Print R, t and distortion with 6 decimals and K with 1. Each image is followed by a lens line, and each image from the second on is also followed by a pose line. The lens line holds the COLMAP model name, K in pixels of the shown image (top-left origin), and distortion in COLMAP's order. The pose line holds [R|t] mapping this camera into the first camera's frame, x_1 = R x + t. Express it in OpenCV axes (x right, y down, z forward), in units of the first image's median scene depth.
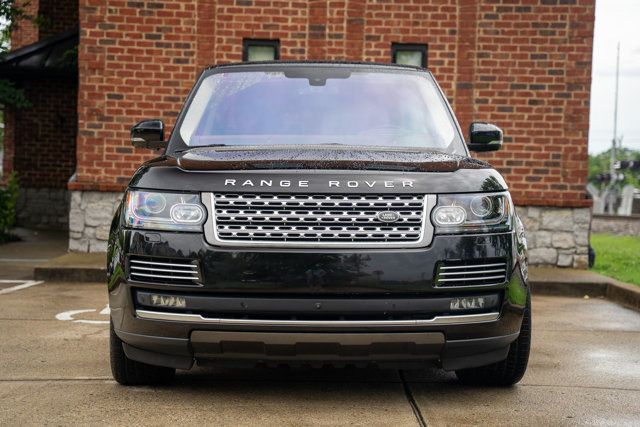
lens RADIAL K [[1151.4, 0, 319.4], [0, 1151.4, 215.3], [0, 0, 1]] dist [0.284646, 0.000000]
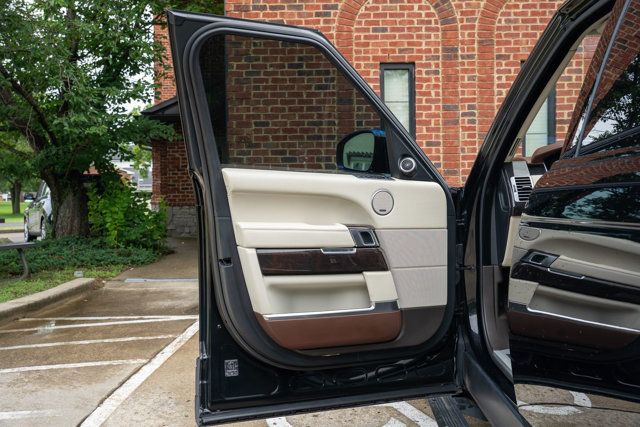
lens RADIAL K [[636.6, 0, 321.8], [0, 636.6, 211.8], [0, 0, 1]] dist [0.003851, 0.000000]
pose [[0.998993, -0.044631, 0.004583, -0.127348], [0.044583, 0.998954, 0.010208, -0.025575], [-0.005034, -0.009994, 0.999937, 0.420280]]
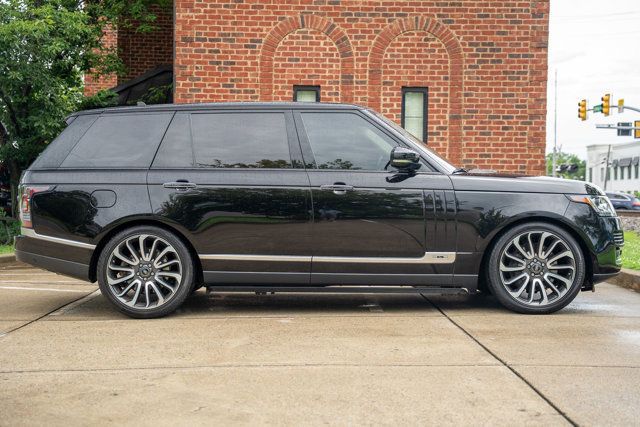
lens RADIAL K [[1000.3, 0, 317.5], [0, 1000.3, 215.0], [0, 0, 1]] dist [0.163348, 0.000000]
pose [[0.999676, -0.018912, 0.017064, -0.060343], [0.018893, 0.999821, 0.001230, -0.000181], [-0.017084, -0.000907, 0.999854, -0.185798]]
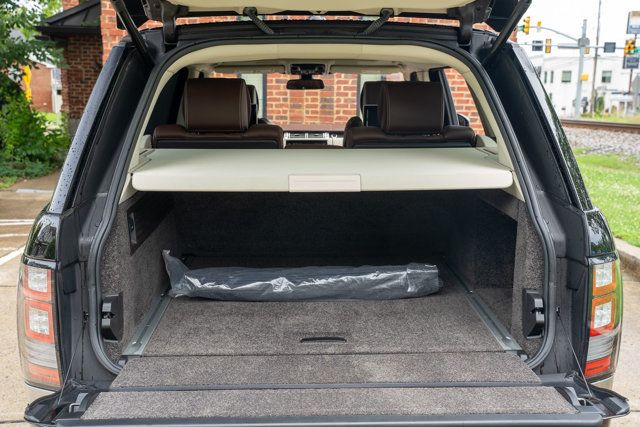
lens RADIAL K [[731.7, 0, 321.4], [0, 731.7, 215.7], [0, 0, 1]] dist [0.099575, 0.000000]
pose [[0.998656, -0.026151, 0.044746, -0.016862], [0.019277, 0.988848, 0.147678, -0.049755], [-0.048109, -0.146617, 0.988023, 0.197964]]
